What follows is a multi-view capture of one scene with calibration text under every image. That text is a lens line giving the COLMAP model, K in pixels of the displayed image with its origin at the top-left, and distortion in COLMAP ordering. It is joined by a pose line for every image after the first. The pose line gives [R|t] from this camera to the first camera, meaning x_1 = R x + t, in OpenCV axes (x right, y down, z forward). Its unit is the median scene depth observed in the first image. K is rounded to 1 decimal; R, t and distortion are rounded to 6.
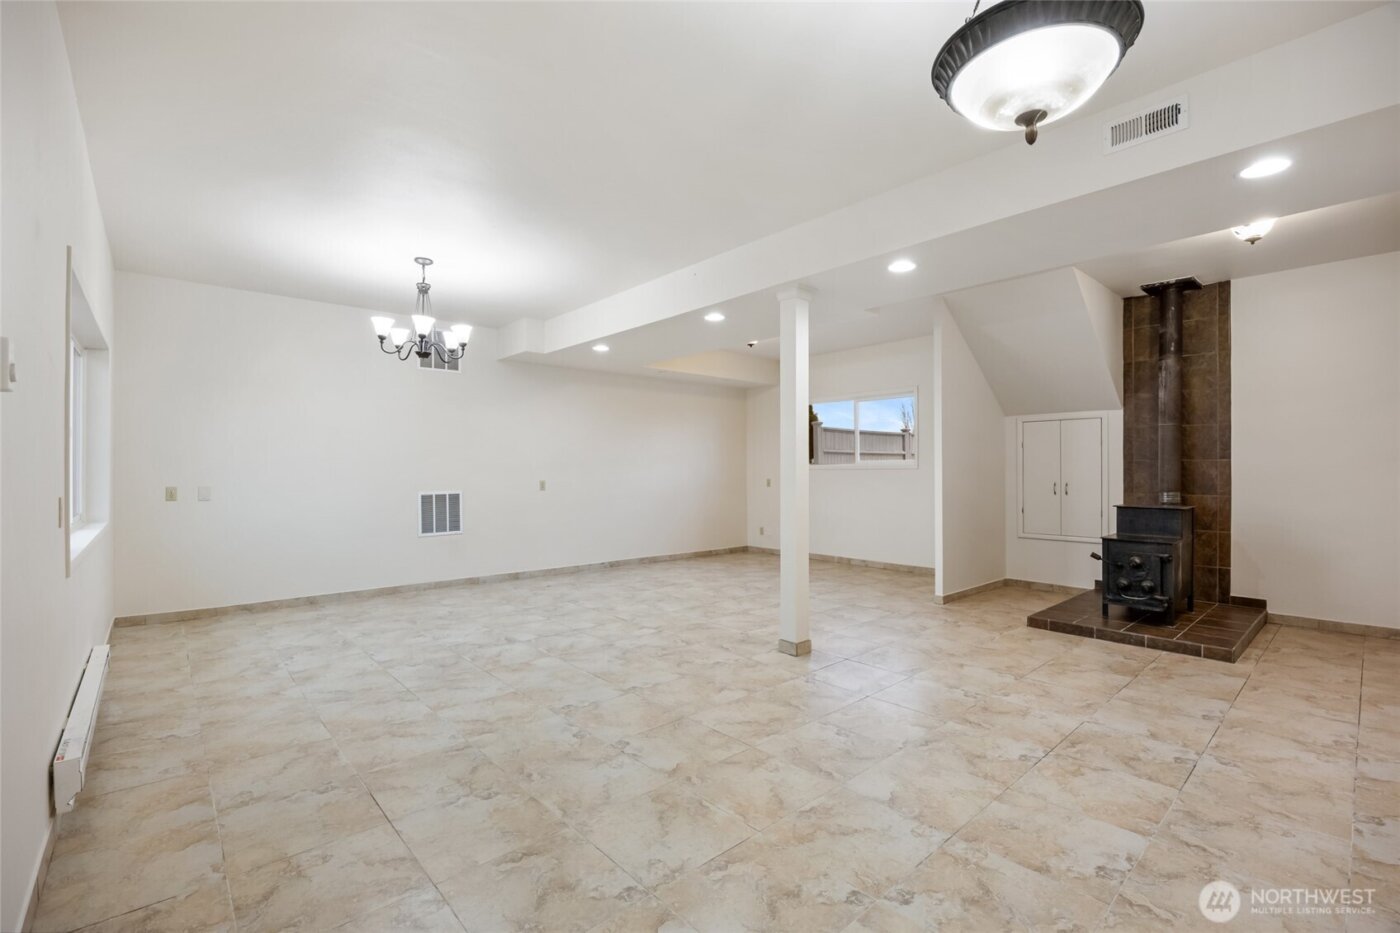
lens RADIAL K [[618.4, 0, 700.7], [0, 618.4, 466.8], [0, 0, 1]] dist [-0.018418, -0.000860]
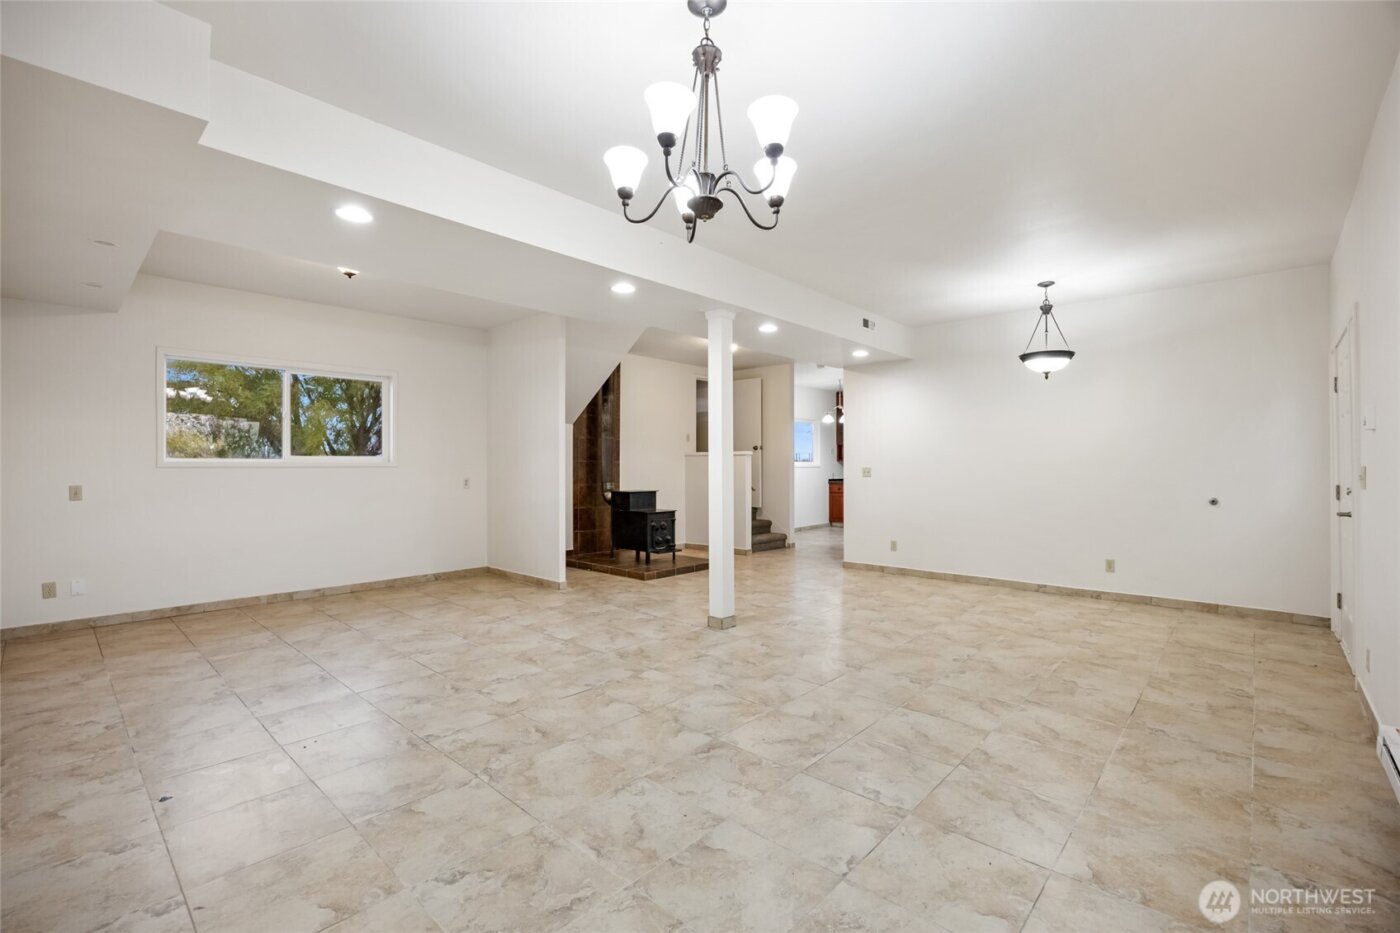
lens RADIAL K [[618.4, 0, 707.1], [0, 618.4, 467.6], [0, 0, 1]] dist [-0.018418, -0.000860]
pose [[-0.108621, 0.000543, 0.994083, -1.192638], [-0.002236, 0.999997, -0.000791, 0.009924], [-0.994081, -0.002309, -0.108620, 1.404115]]
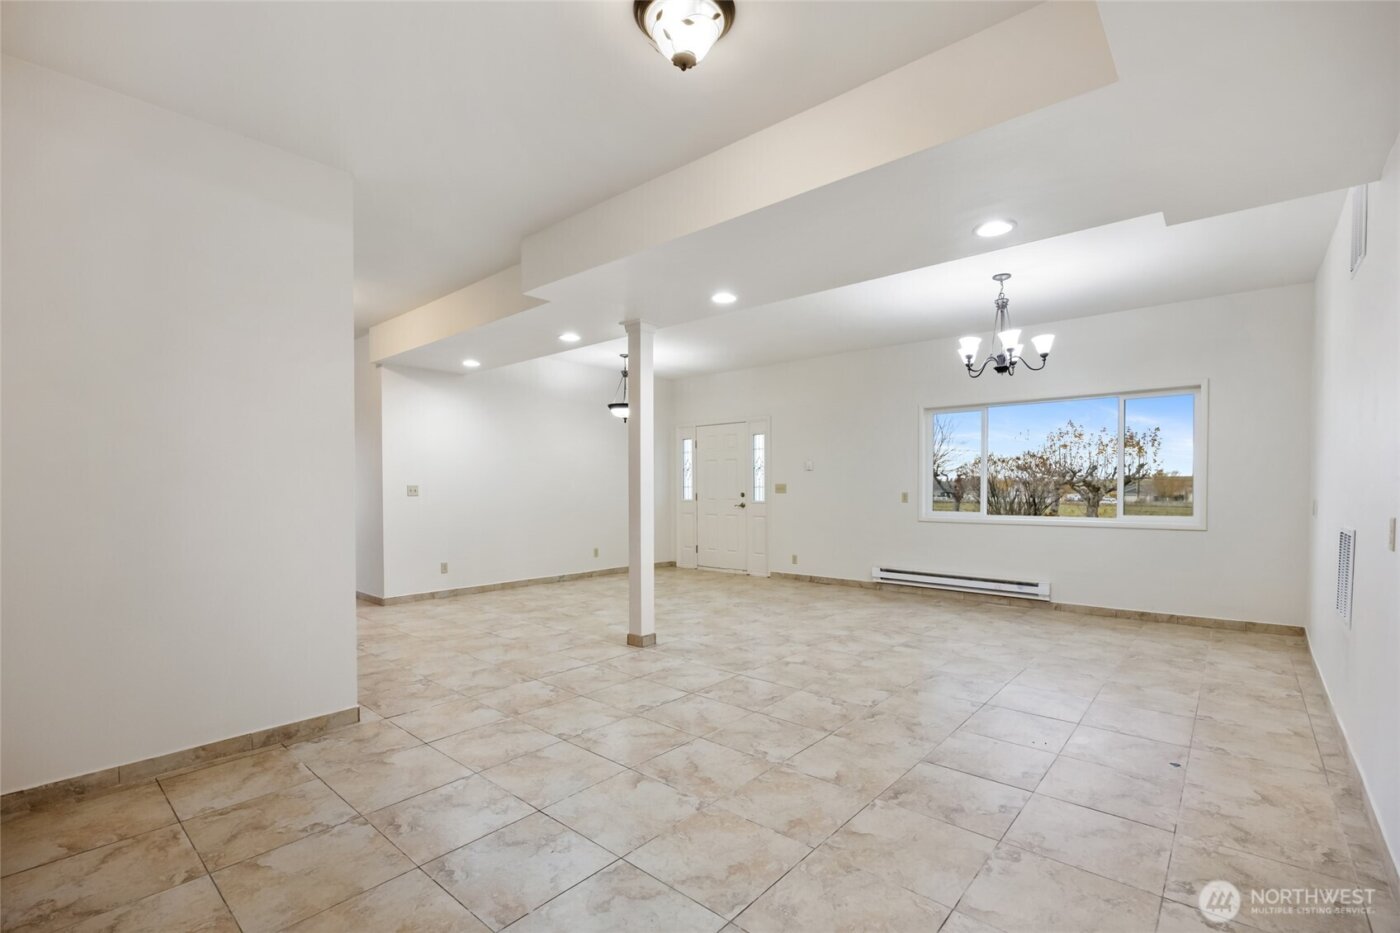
lens RADIAL K [[618.4, 0, 701.2], [0, 618.4, 474.7], [0, 0, 1]] dist [-0.018418, -0.000860]
pose [[-0.991974, 0.003647, -0.126390, 0.227034], [0.006014, 0.999814, -0.018349, 0.010199], [0.126299, -0.018962, -0.991811, 2.622656]]
